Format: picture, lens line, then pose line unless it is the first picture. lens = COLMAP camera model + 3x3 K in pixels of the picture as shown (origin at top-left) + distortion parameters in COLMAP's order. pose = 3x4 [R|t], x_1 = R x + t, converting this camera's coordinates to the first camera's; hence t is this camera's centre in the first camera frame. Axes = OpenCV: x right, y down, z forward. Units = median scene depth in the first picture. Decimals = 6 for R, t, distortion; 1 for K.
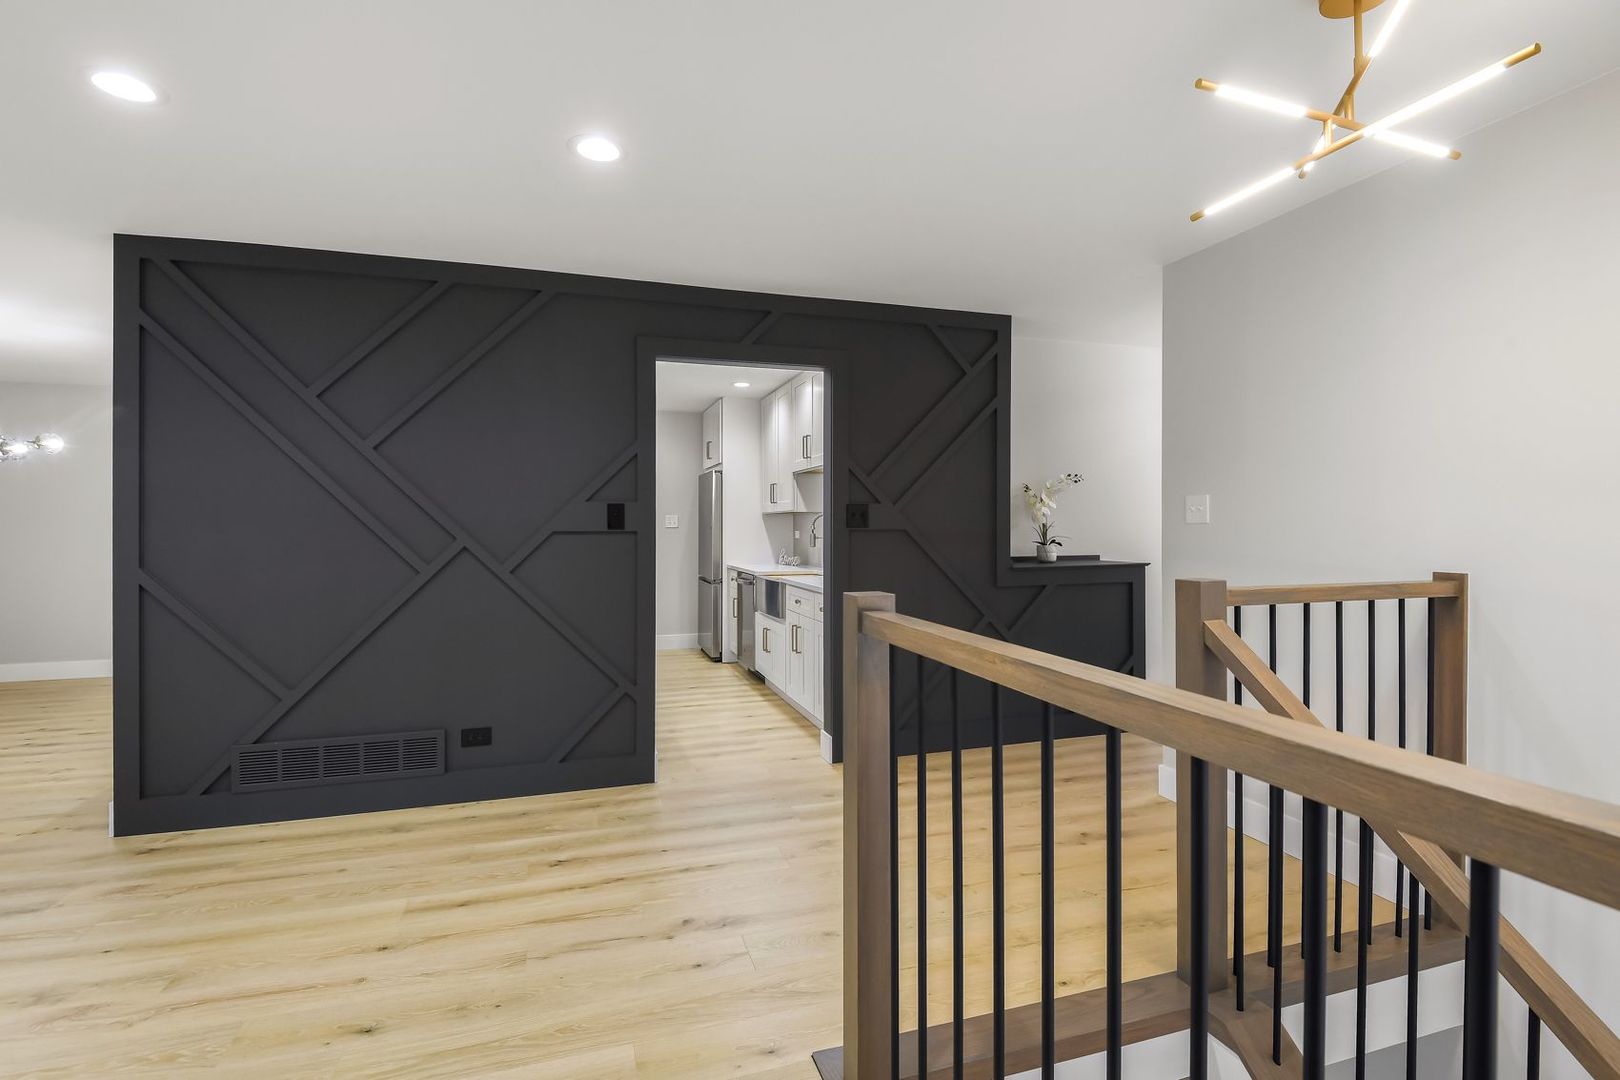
lens RADIAL K [[732.7, 0, 810.0], [0, 732.7, 540.0], [0, 0, 1]] dist [-0.001135, -0.000356]
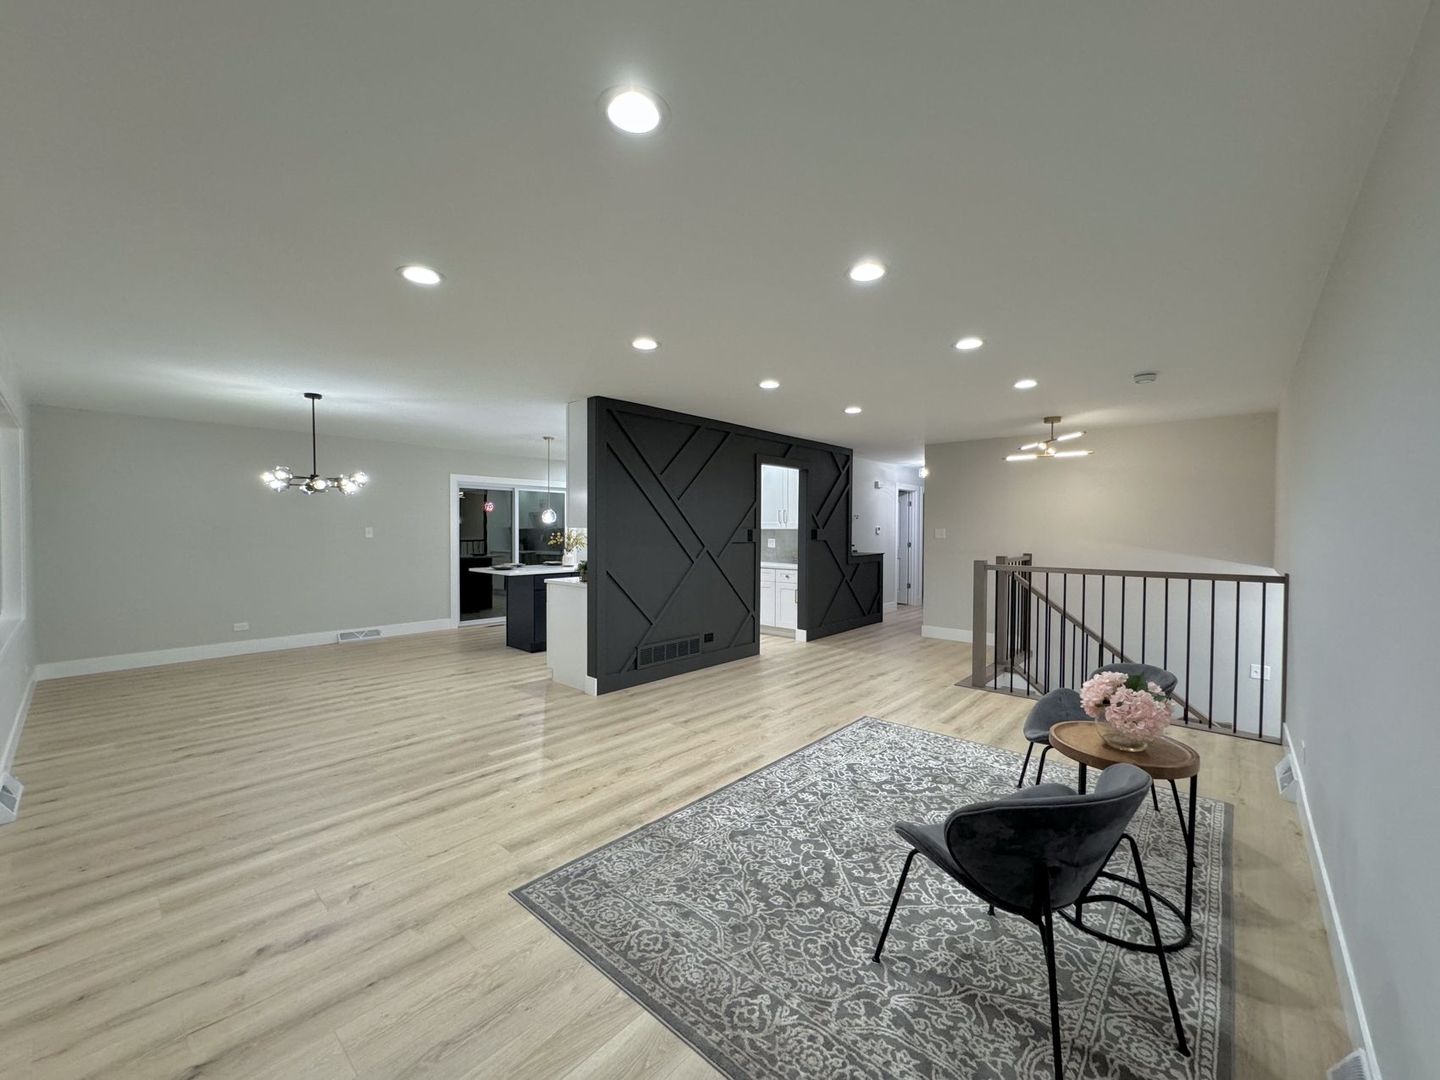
lens RADIAL K [[573.3, 0, 720.0], [0, 573.3, 540.0], [0, 0, 1]] dist [-0.000170, -0.000003]
pose [[0.858094, -0.004852, 0.513470, -1.368250], [-0.002882, 0.999894, 0.014264, -0.045917], [-0.513485, -0.013720, 0.857989, -0.493754]]
